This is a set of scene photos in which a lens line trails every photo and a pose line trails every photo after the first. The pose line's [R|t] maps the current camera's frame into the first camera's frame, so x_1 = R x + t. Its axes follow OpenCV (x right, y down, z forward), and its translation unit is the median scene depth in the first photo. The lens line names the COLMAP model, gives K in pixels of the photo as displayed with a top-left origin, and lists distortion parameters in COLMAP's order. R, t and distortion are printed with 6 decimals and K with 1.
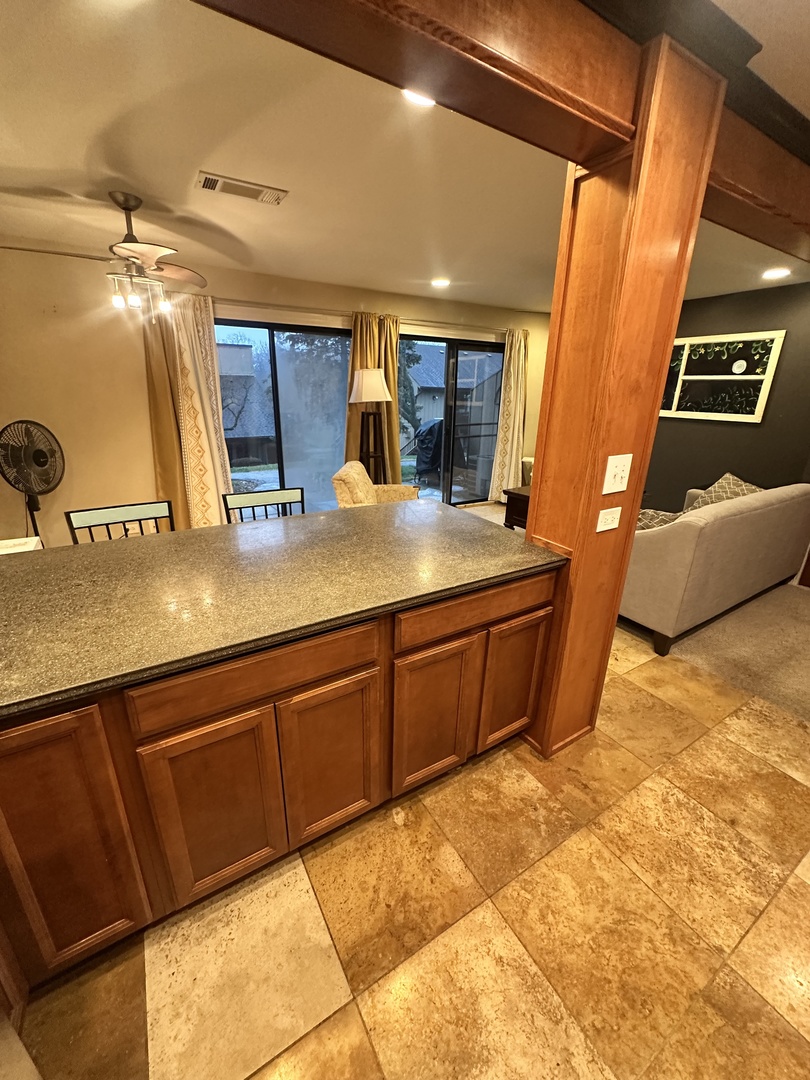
lens RADIAL K [[434.5, 0, 401.9], [0, 434.5, 539.8], [0, 0, 1]] dist [-0.002004, -0.000405]
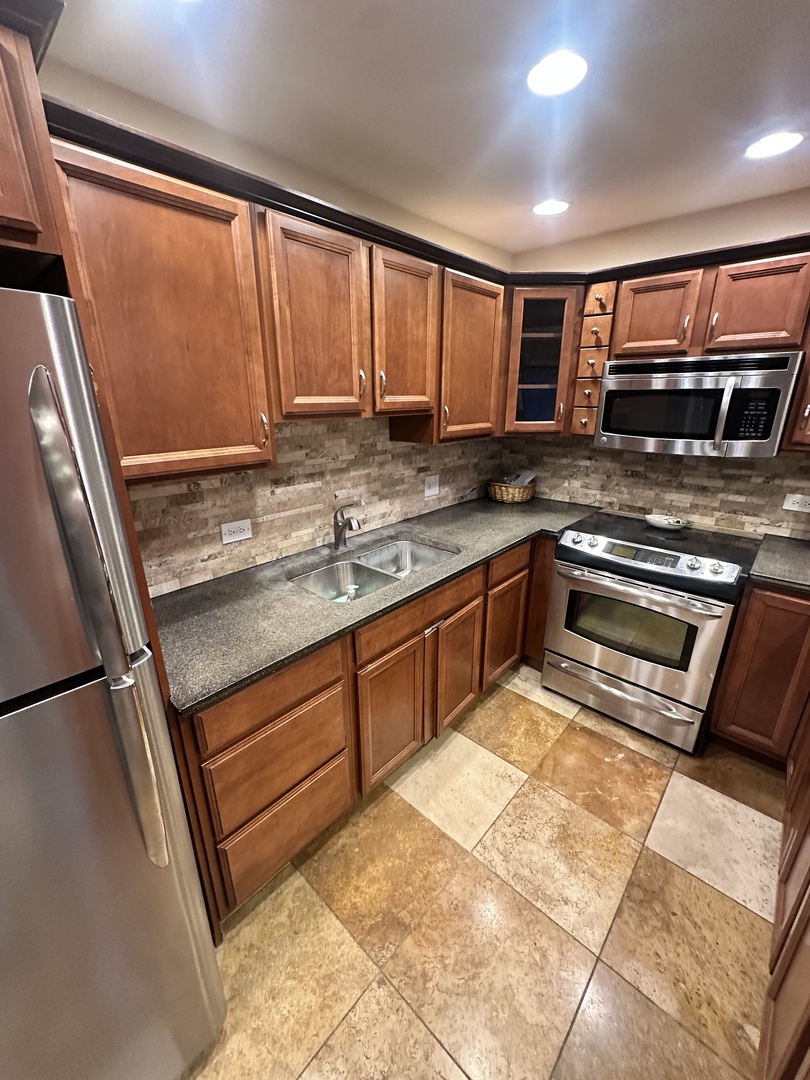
lens RADIAL K [[430.6, 0, 405.0], [0, 430.6, 540.0], [0, 0, 1]] dist [-0.001682, -0.000067]
pose [[-0.960777, 0.076591, -0.266536, 0.811976], [-0.103951, 0.791569, 0.602173, -0.446070], [0.257102, 0.606261, -0.752560, 1.066708]]
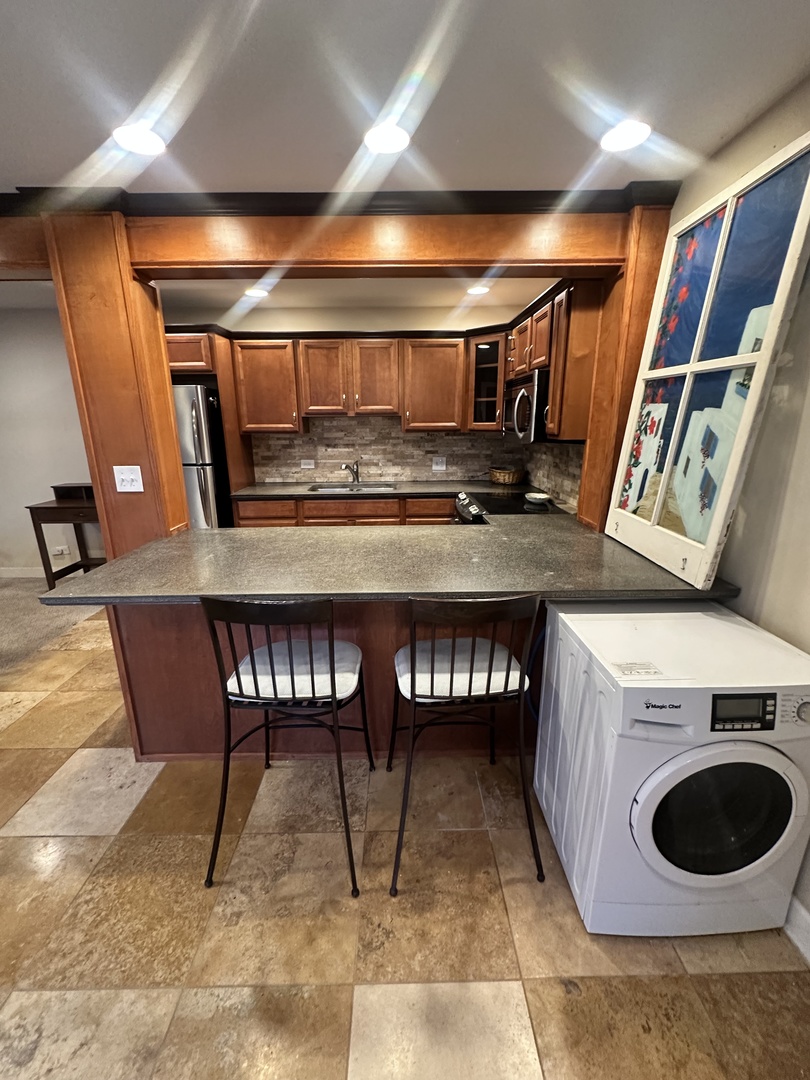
lens RADIAL K [[434.5, 0, 401.9], [0, 434.5, 539.8], [0, 0, 1]] dist [-0.002004, -0.000405]
pose [[-0.862278, -0.147533, 0.484469, -1.193539], [0.161255, 0.826852, 0.538806, -0.739340], [-0.480076, 0.542724, -0.689186, 2.034469]]
